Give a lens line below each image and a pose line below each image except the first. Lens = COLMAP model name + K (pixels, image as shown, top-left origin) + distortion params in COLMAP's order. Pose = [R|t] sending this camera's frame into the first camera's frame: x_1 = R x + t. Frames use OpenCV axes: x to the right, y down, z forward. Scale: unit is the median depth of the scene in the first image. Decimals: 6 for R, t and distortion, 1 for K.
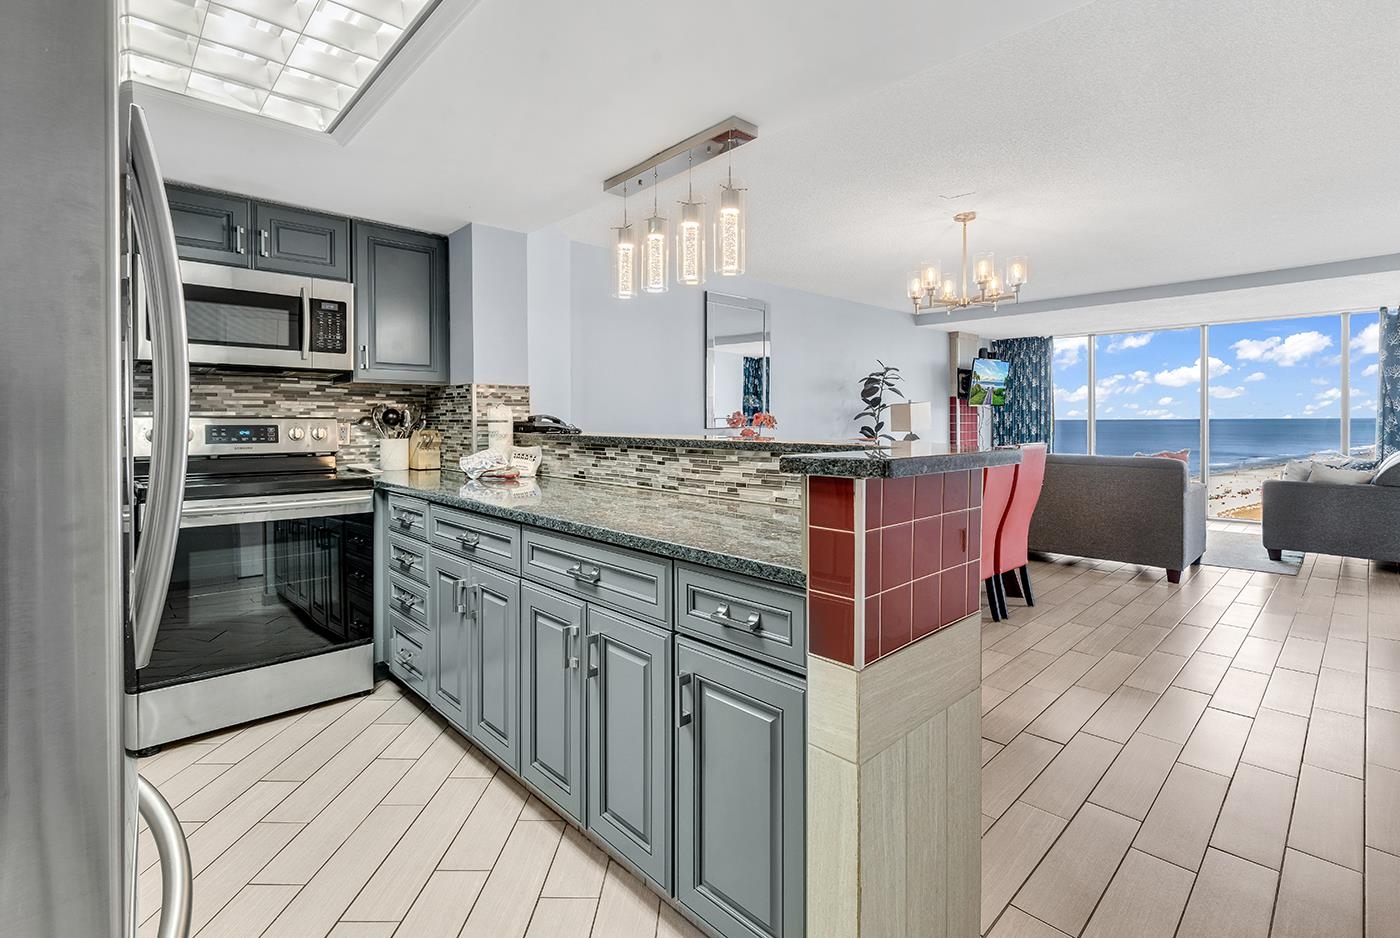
lens RADIAL K [[627.6, 0, 707.6], [0, 627.6, 434.5], [0, 0, 1]] dist [-0.001474, 0.000085]
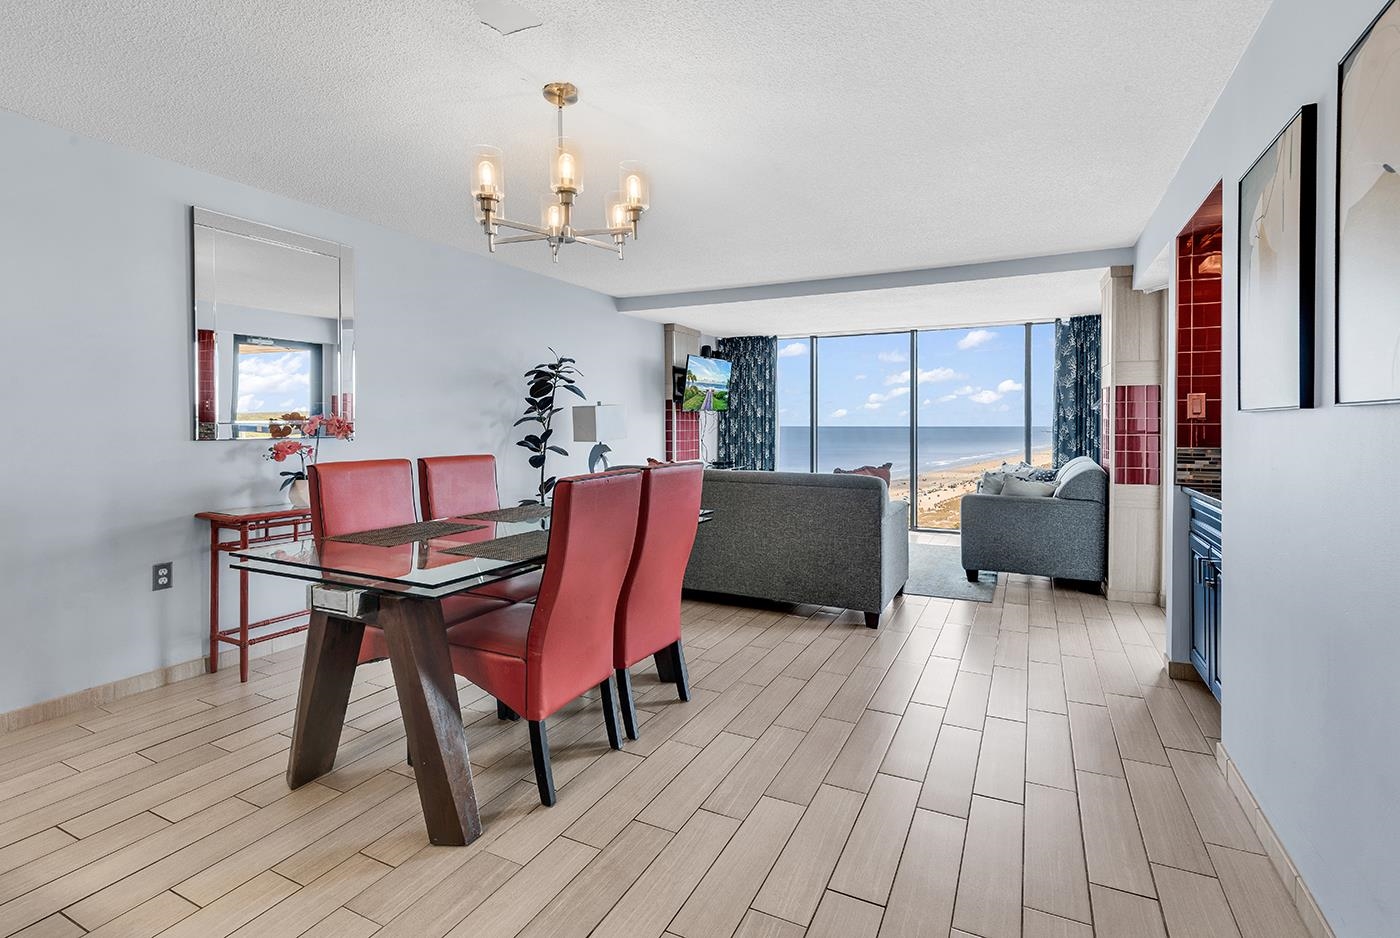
lens RADIAL K [[636.4, 0, 708.2], [0, 636.4, 426.5], [0, 0, 1]] dist [0.004218, -0.000194]
pose [[0.943135, 0.004281, 0.332382, 0.158890], [0.003272, 0.999749, -0.022161, -0.004624], [-0.332394, 0.021988, 0.942884, 0.170727]]
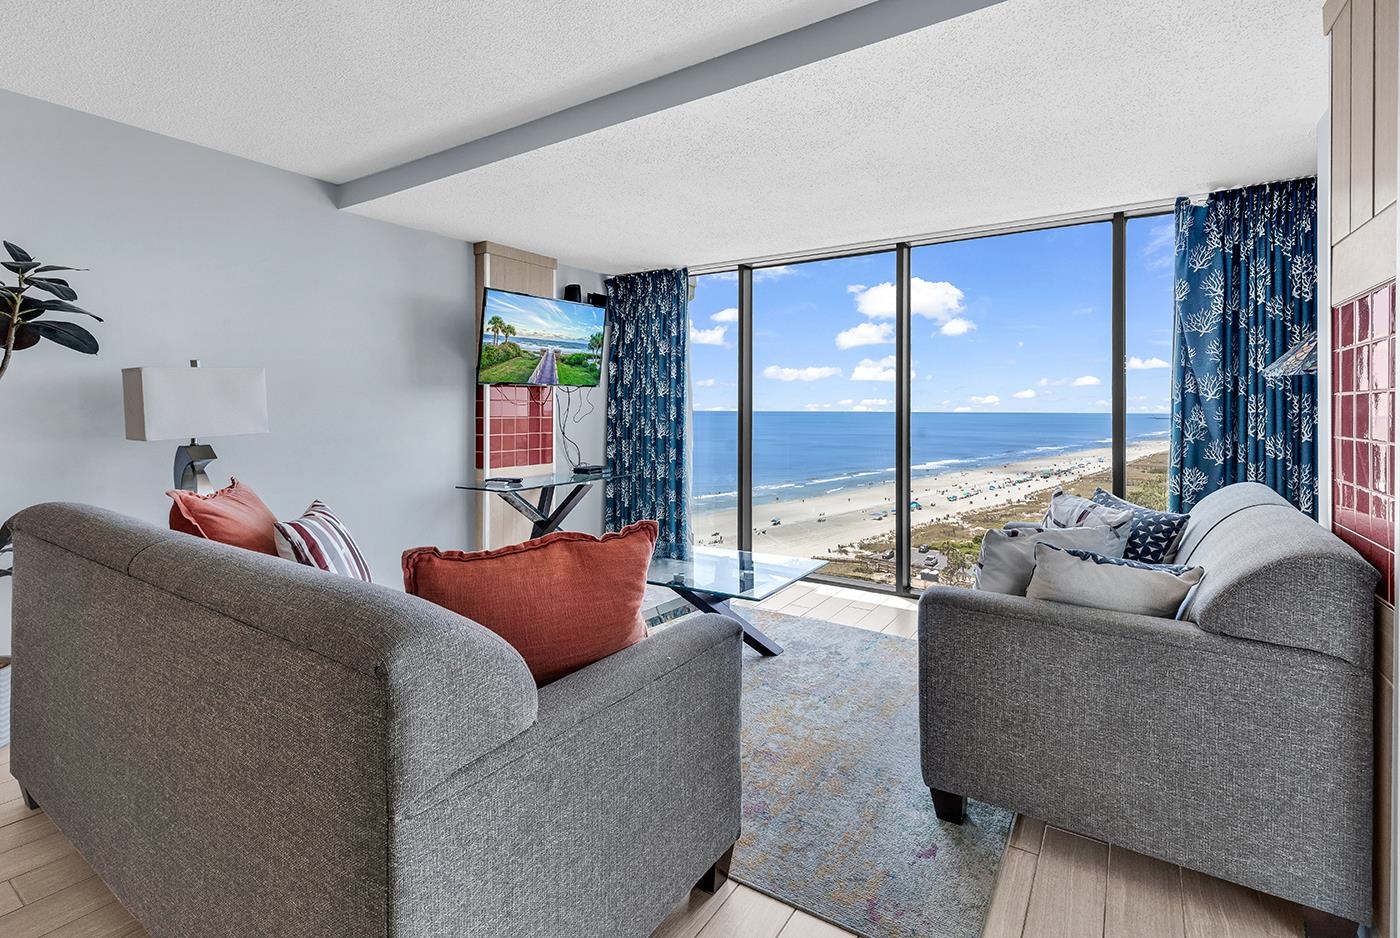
lens RADIAL K [[628.6, 0, 695.0], [0, 628.6, 405.7], [0, 0, 1]] dist [0.002026, 0.000285]
pose [[0.980642, 0.011001, 0.195500, 0.482196], [-0.004896, 0.999486, -0.031681, -0.012614], [-0.195749, 0.030110, 0.980192, 0.470187]]
